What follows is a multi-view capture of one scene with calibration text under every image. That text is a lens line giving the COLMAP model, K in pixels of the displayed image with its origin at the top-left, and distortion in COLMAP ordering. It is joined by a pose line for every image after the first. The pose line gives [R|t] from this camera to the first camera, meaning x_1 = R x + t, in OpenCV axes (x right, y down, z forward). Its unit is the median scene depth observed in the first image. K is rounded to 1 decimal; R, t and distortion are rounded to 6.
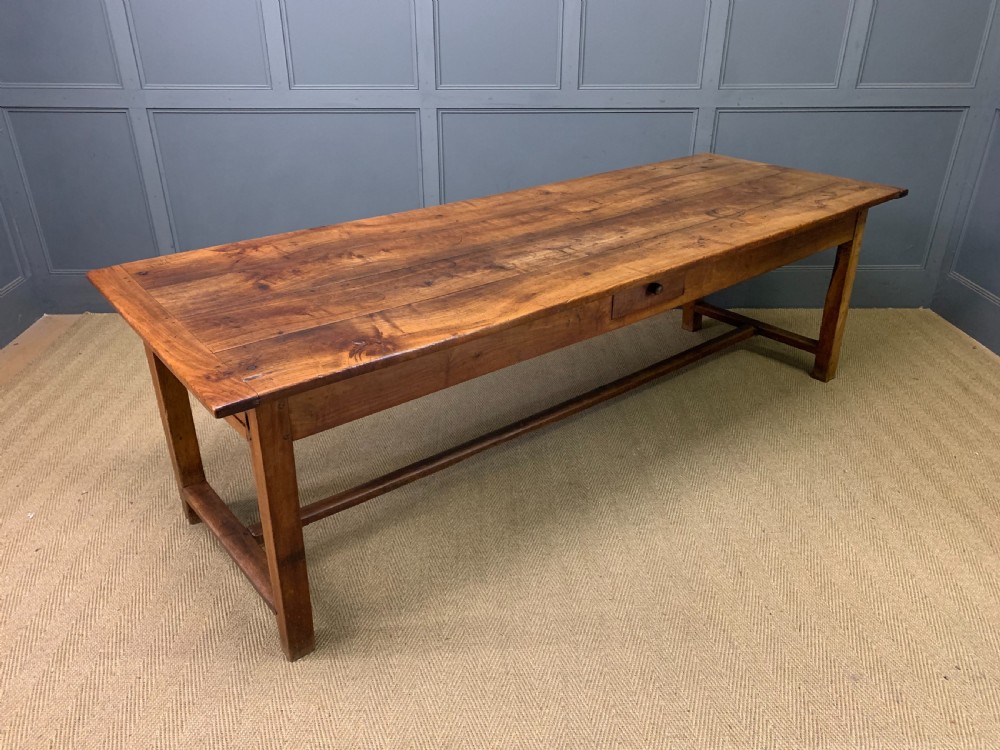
lens RADIAL K [[759.6, 0, 494.3], [0, 759.6, 378.4], [0, 0, 1]] dist [0.121202, -0.207646]
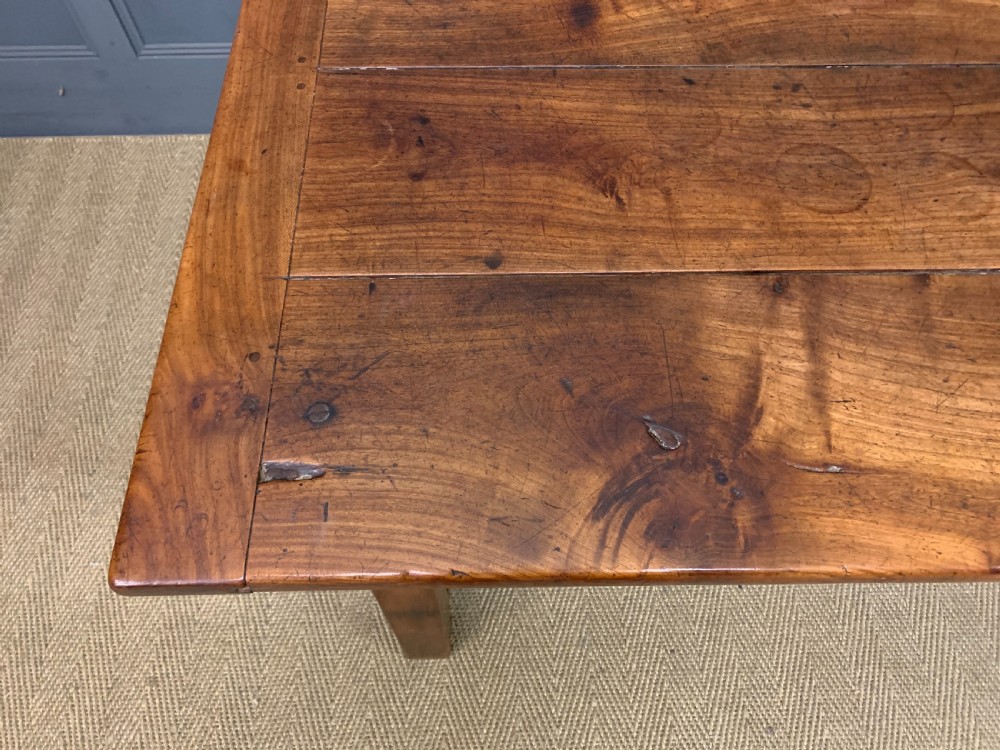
lens RADIAL K [[774.6, 0, 497.5], [0, 774.6, 370.6], [0, 0, 1]] dist [0.021785, -0.008614]
pose [[0.794432, 0.521884, -0.310668, -0.105879], [-0.274938, 0.765118, 0.582241, -0.164819], [0.541560, -0.377136, 0.751319, 0.529712]]
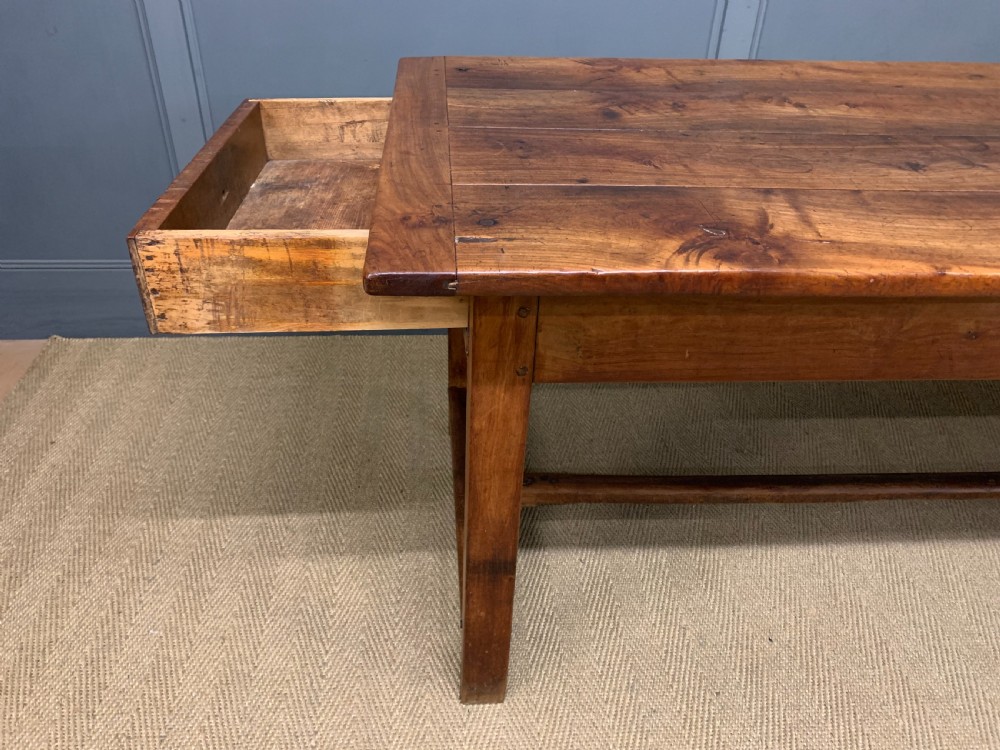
lens RADIAL K [[773.6, 0, 489.6], [0, 773.6, 380.5], [0, 0, 1]] dist [0.017472, -0.005807]
pose [[0.818526, 0.331152, -0.469418, -0.025556], [-0.284320, 0.943561, 0.169867, -0.001254], [0.499176, -0.005576, 0.866483, 0.369509]]
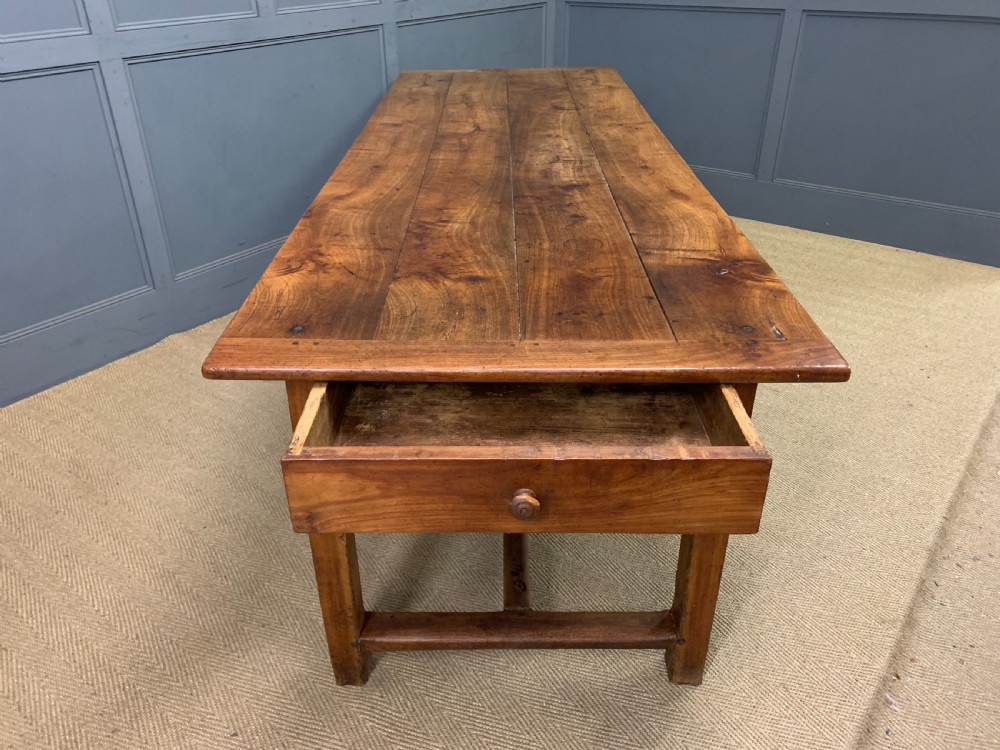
lens RADIAL K [[766.5, 0, 494.0], [0, 766.5, 364.6], [0, 0, 1]] dist [0.080349, -0.101016]
pose [[0.629530, -0.391962, 0.670864, -0.668458], [0.370313, 0.910415, 0.184427, -0.144160], [-0.683053, 0.132327, 0.718282, 0.417647]]
